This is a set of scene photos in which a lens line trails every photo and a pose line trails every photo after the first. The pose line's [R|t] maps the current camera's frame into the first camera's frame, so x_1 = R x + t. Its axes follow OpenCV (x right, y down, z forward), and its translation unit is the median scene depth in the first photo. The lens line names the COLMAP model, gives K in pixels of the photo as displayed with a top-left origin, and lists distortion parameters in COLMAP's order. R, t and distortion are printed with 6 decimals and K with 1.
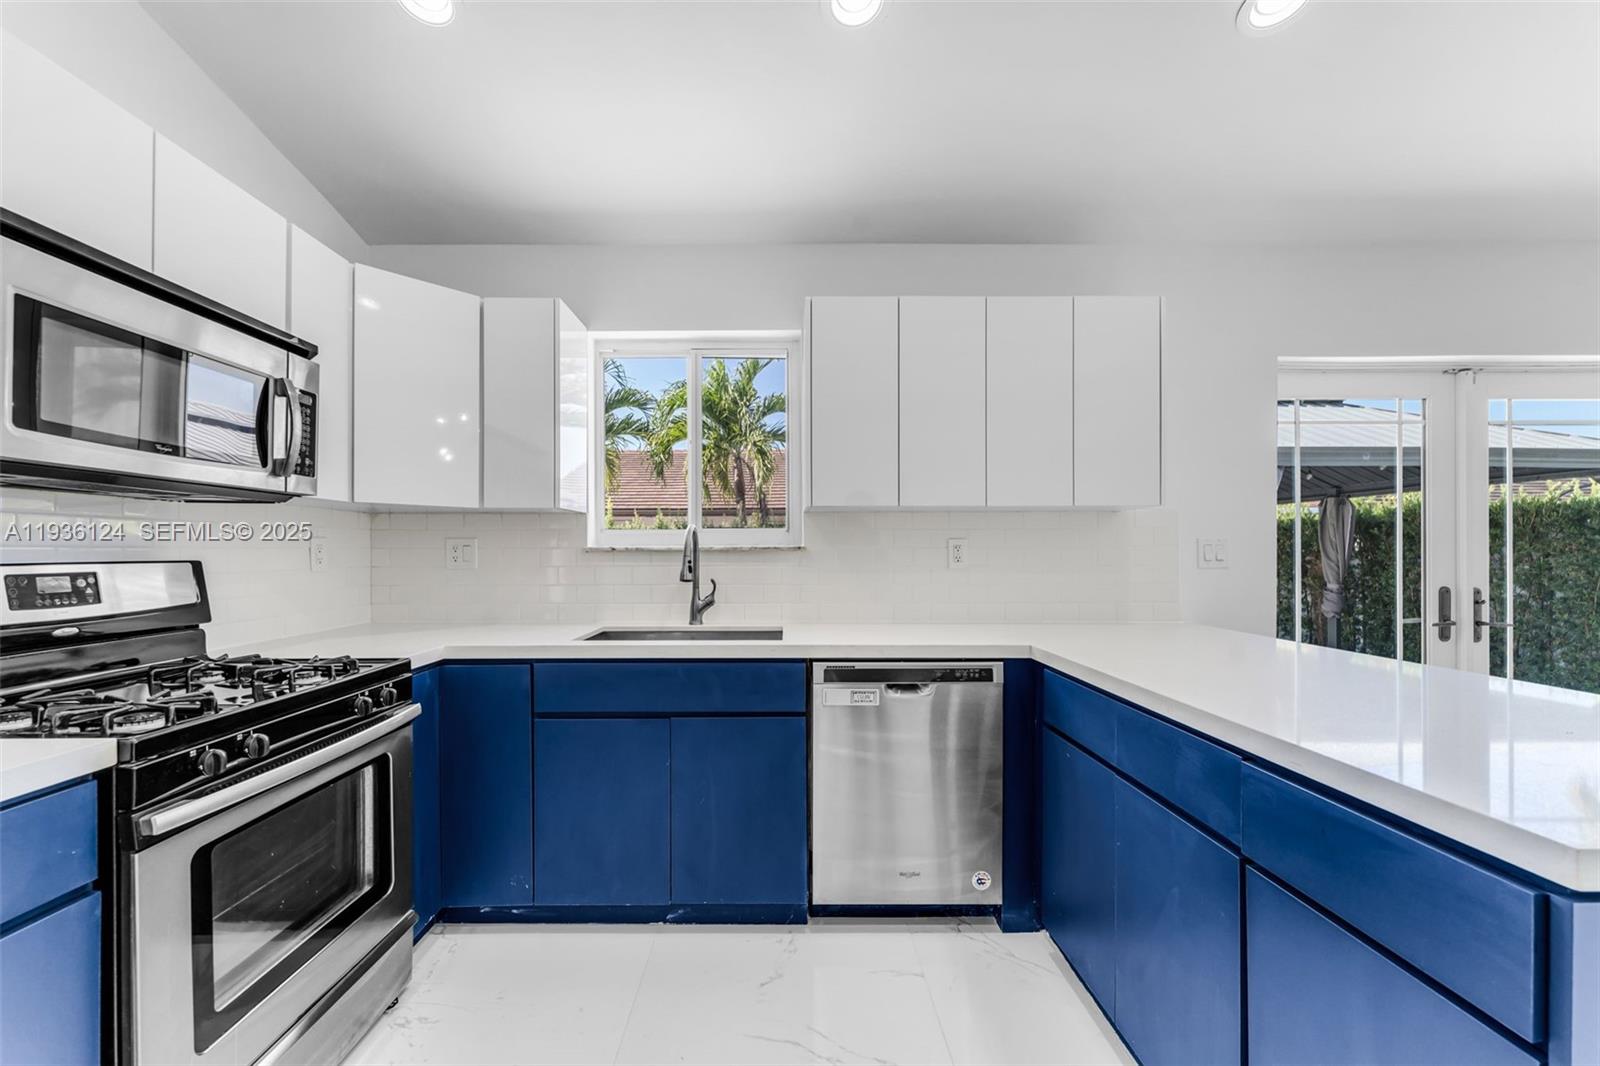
lens RADIAL K [[659.9, 0, 795.2], [0, 659.9, 542.3], [0, 0, 1]] dist [0.000293, -0.000058]
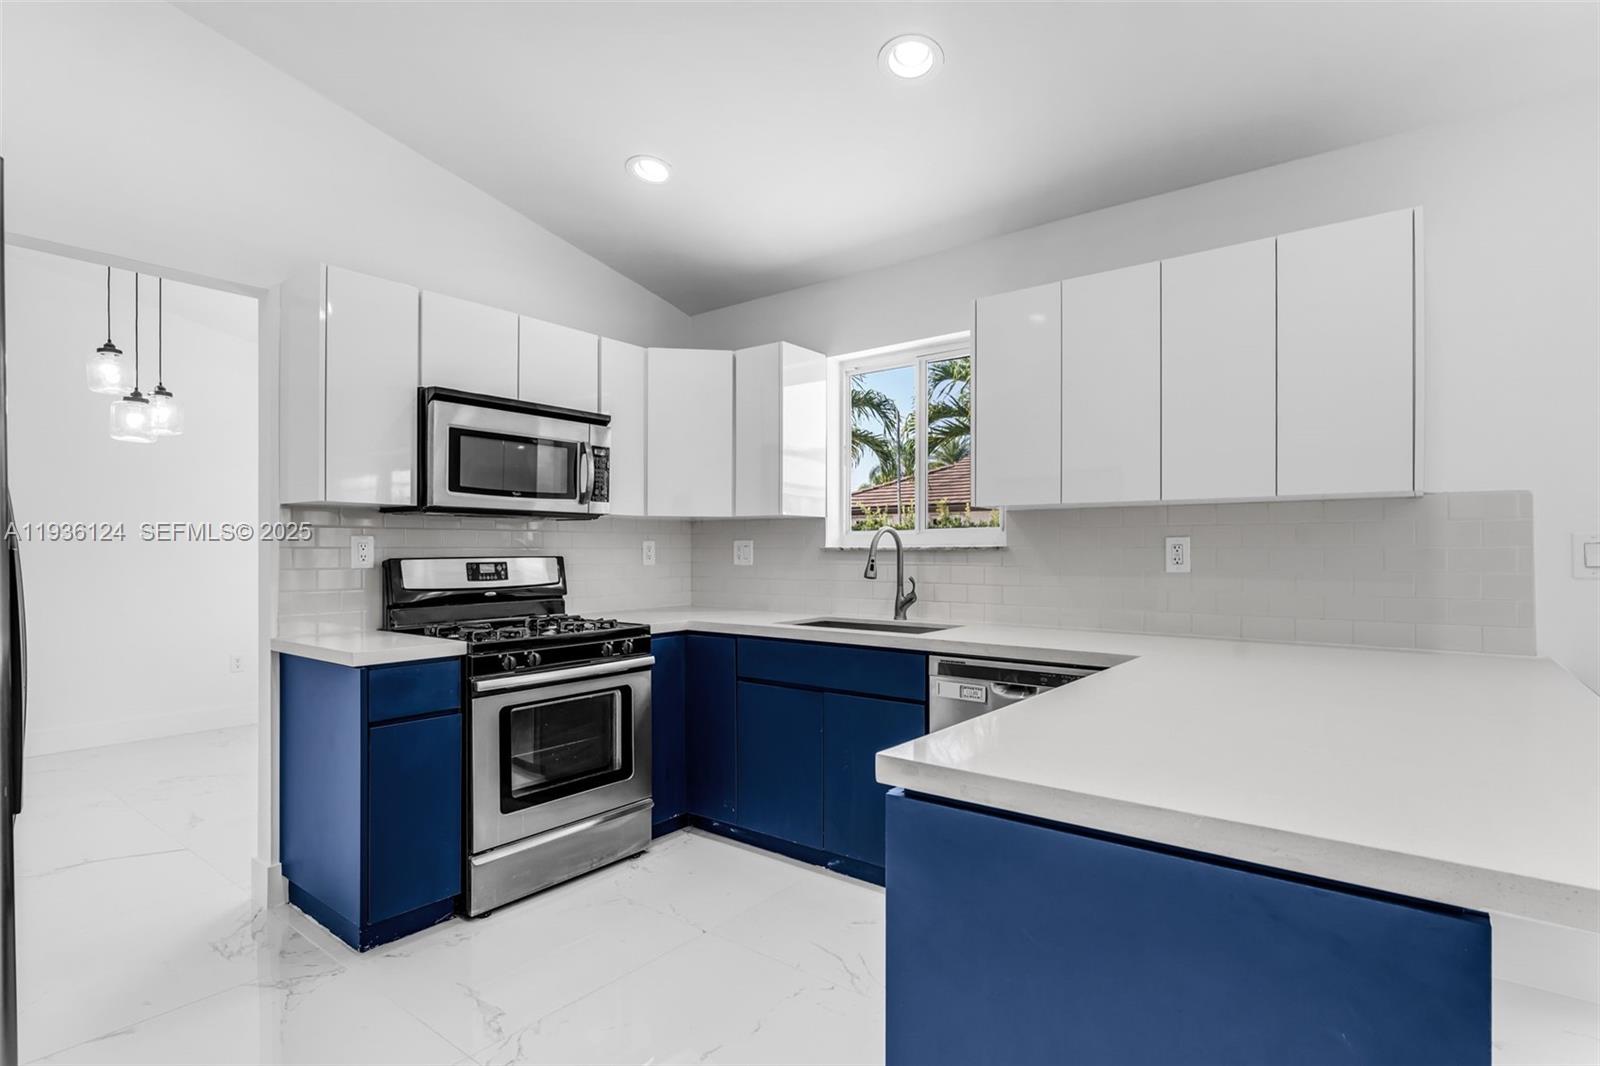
lens RADIAL K [[826.8, 0, 800.0], [0, 826.8, 533.0], [0, 0, 1]] dist [-0.000294, -0.000069]
pose [[0.775795, -0.011311, -0.630883, 0.794035], [0.006940, 0.999932, -0.009394, -0.006074], [0.630946, 0.002909, 0.775821, -0.195704]]
